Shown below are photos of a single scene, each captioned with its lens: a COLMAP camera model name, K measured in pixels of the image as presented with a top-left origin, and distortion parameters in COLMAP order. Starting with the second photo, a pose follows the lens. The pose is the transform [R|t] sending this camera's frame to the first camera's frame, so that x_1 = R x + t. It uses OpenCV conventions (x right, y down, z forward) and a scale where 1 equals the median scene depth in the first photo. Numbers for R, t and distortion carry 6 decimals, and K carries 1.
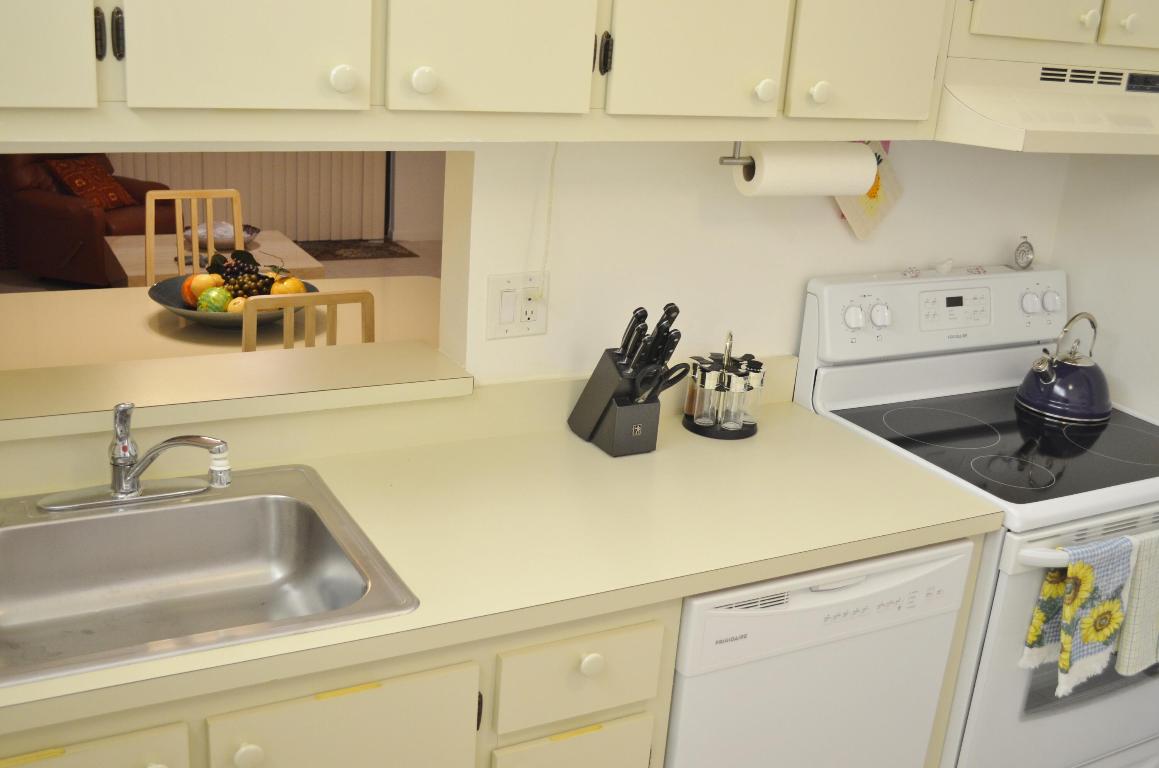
lens RADIAL K [[1184.9, 0, 577.6], [0, 1184.9, 379.1], [0, 0, 1]] dist [-0.041369, 0.000000]
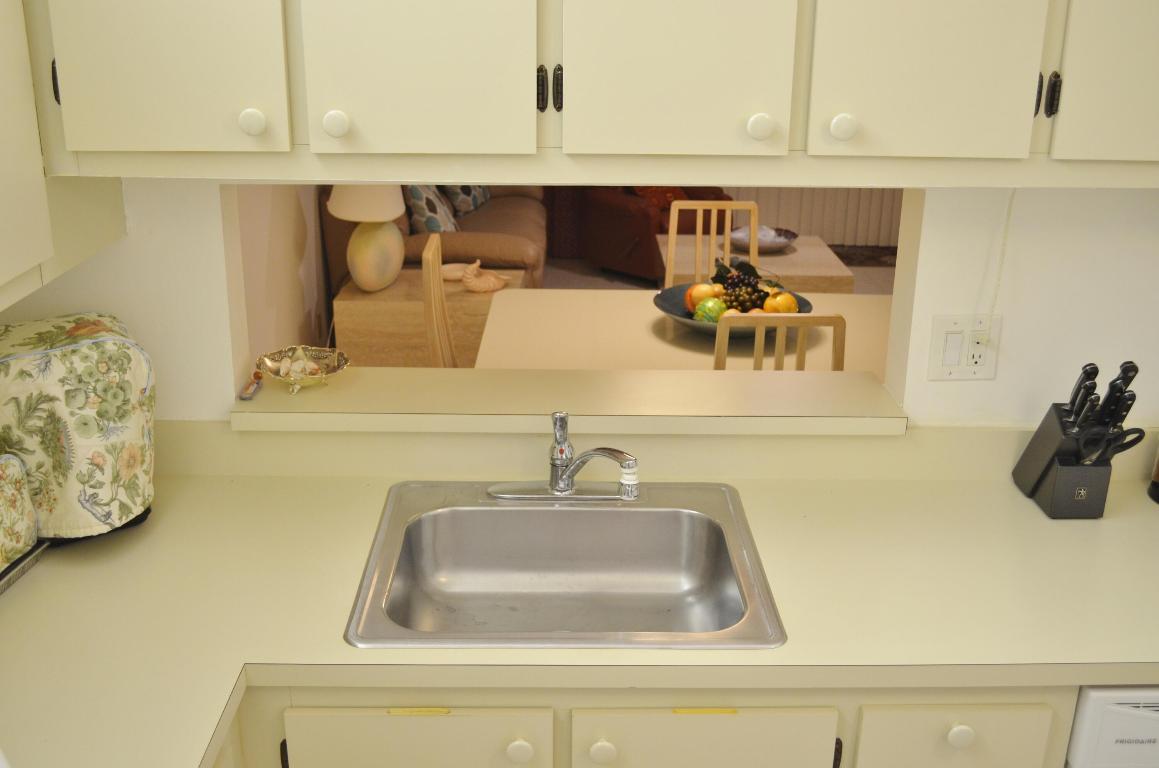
lens RADIAL K [[1184.9, 0, 580.9], [0, 1184.9, 388.6], [0, 0, 1]] dist [-0.041369, 0.000000]
pose [[0.890636, 0.098464, -0.443928, 0.120578], [-0.093990, 0.995054, 0.032135, -0.036969], [0.444897, 0.013105, 0.895486, 0.004317]]
